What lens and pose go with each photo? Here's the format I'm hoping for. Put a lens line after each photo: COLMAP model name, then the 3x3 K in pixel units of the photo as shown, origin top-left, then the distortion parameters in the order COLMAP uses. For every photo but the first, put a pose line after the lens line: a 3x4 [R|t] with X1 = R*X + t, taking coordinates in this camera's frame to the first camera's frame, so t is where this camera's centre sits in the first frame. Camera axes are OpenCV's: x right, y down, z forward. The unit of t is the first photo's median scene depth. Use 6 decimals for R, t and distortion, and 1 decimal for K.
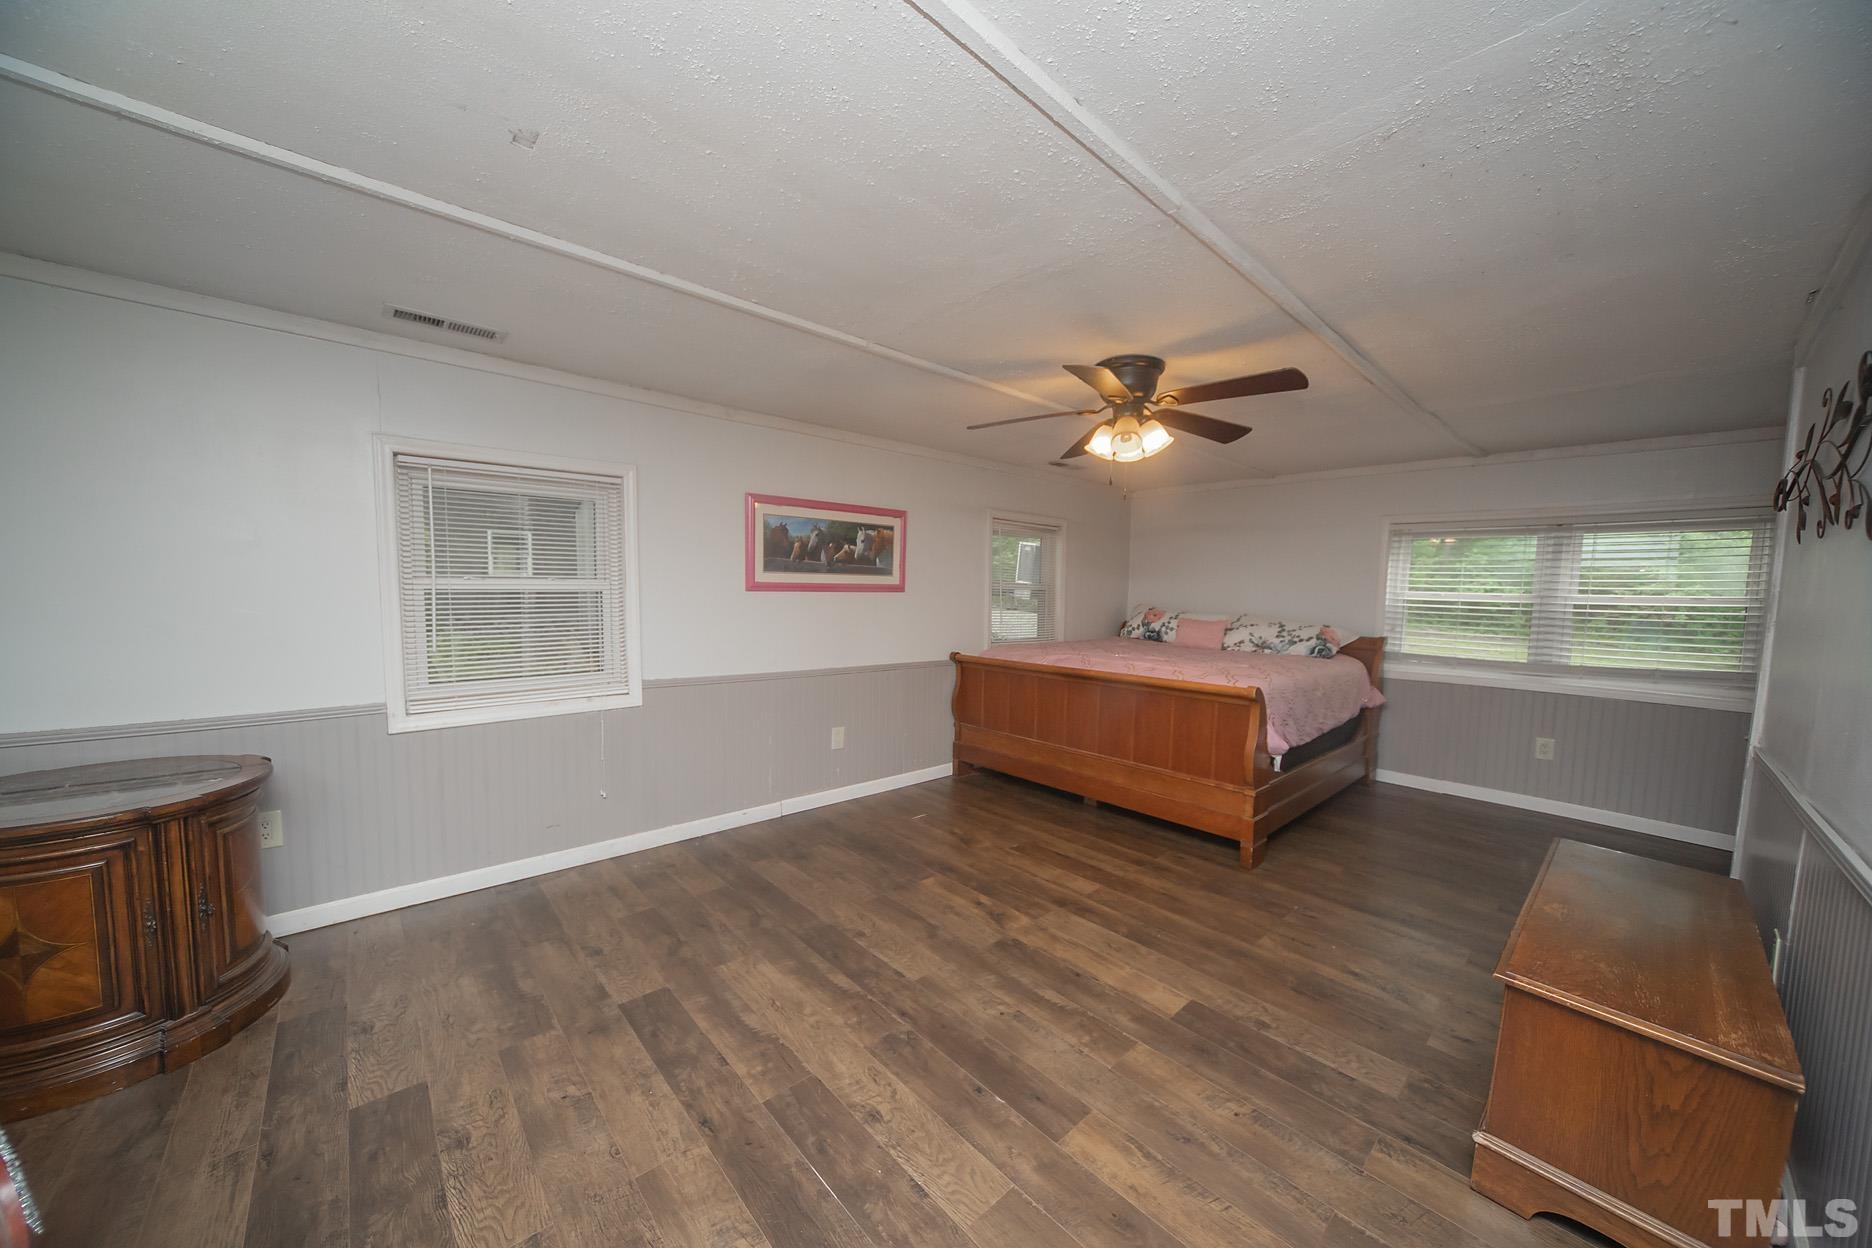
lens RADIAL K [[646.5, 0, 928.8], [0, 646.5, 638.0], [0, 0, 1]] dist [-0.011687, 0.000331]
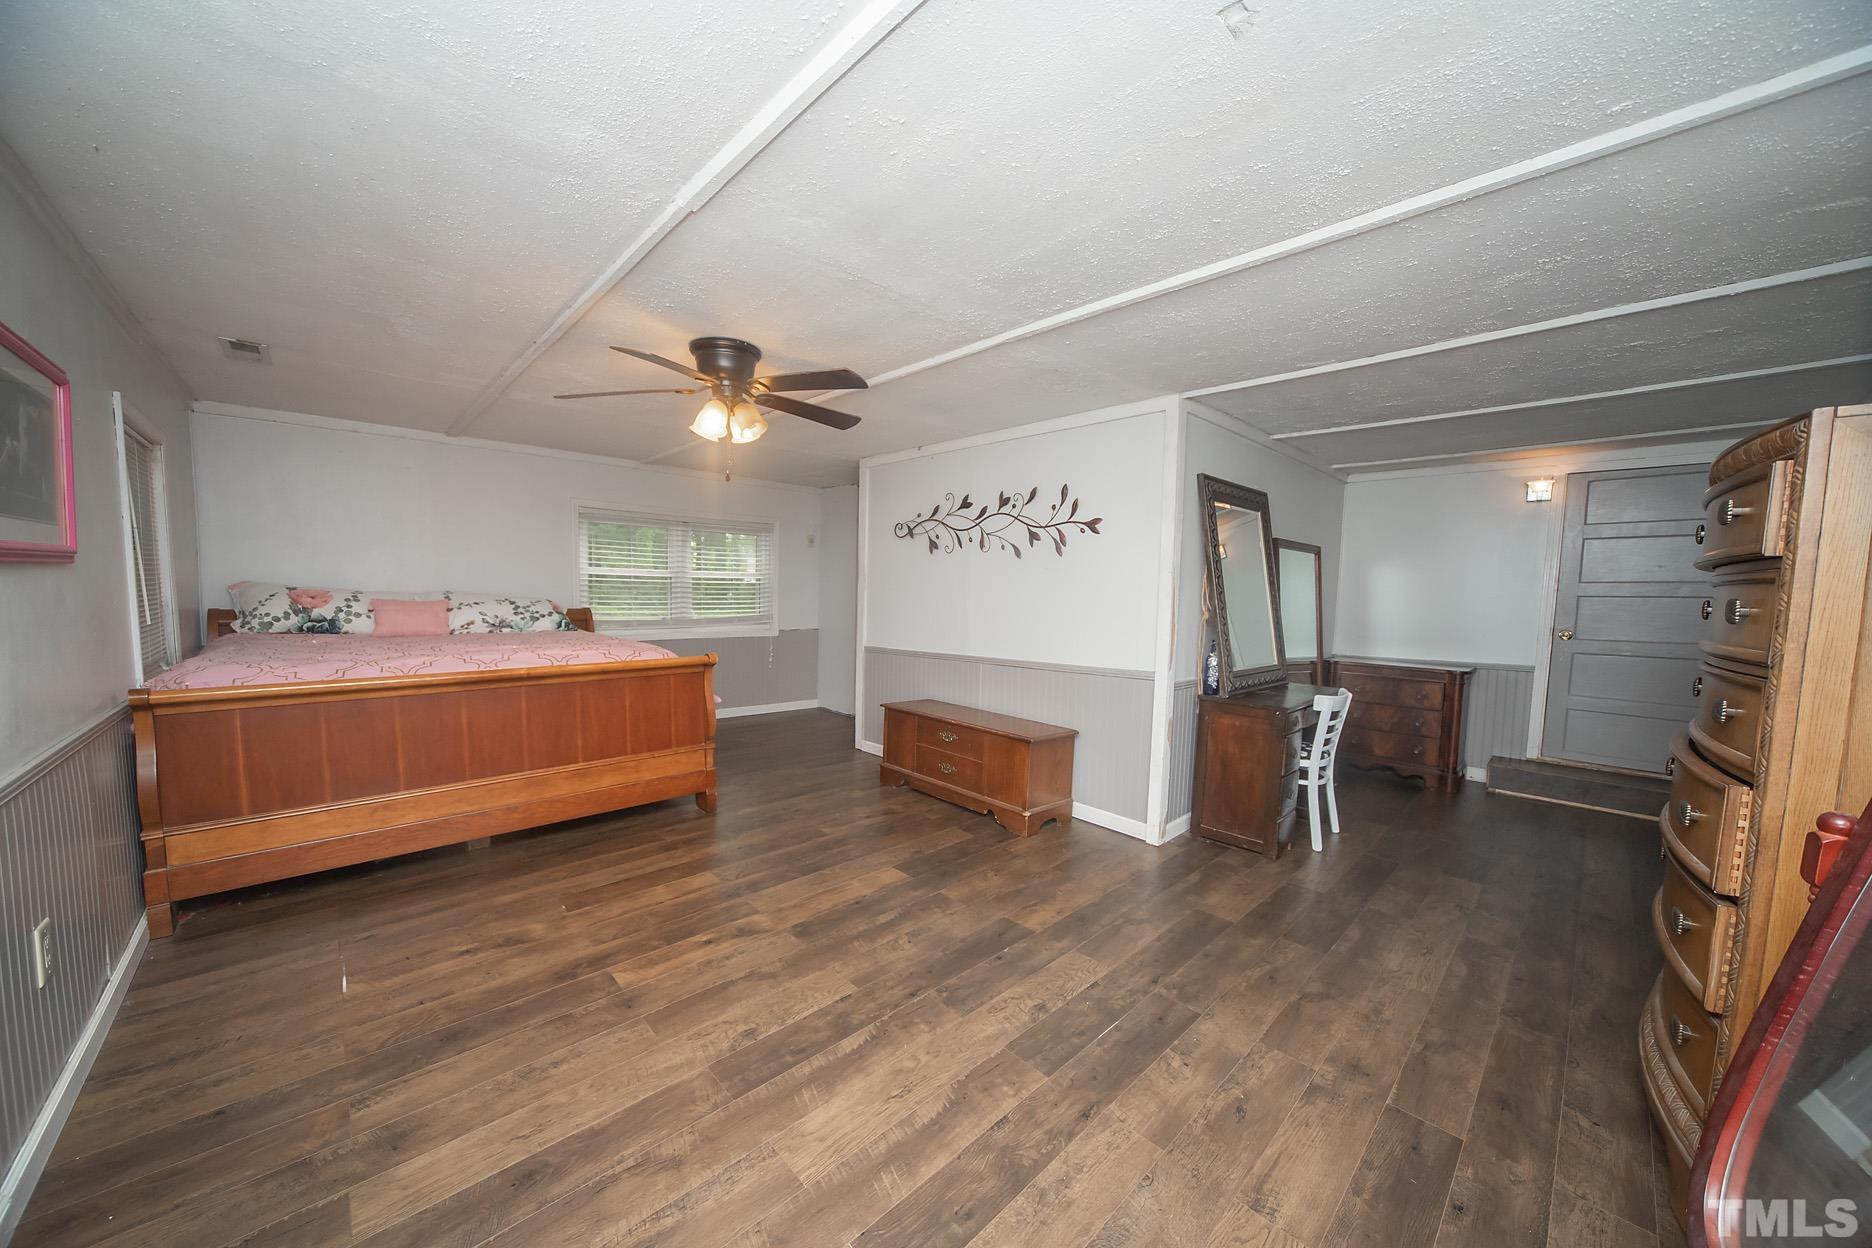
lens RADIAL K [[646.5, 0, 928.8], [0, 646.5, 631.1], [0, 0, 1]] dist [-0.011687, 0.000331]
pose [[-0.016414, -0.090219, 0.995787, -0.867131], [0.049546, 0.994624, 0.090930, -0.069053], [-0.998637, 0.050830, -0.011856, 0.826932]]
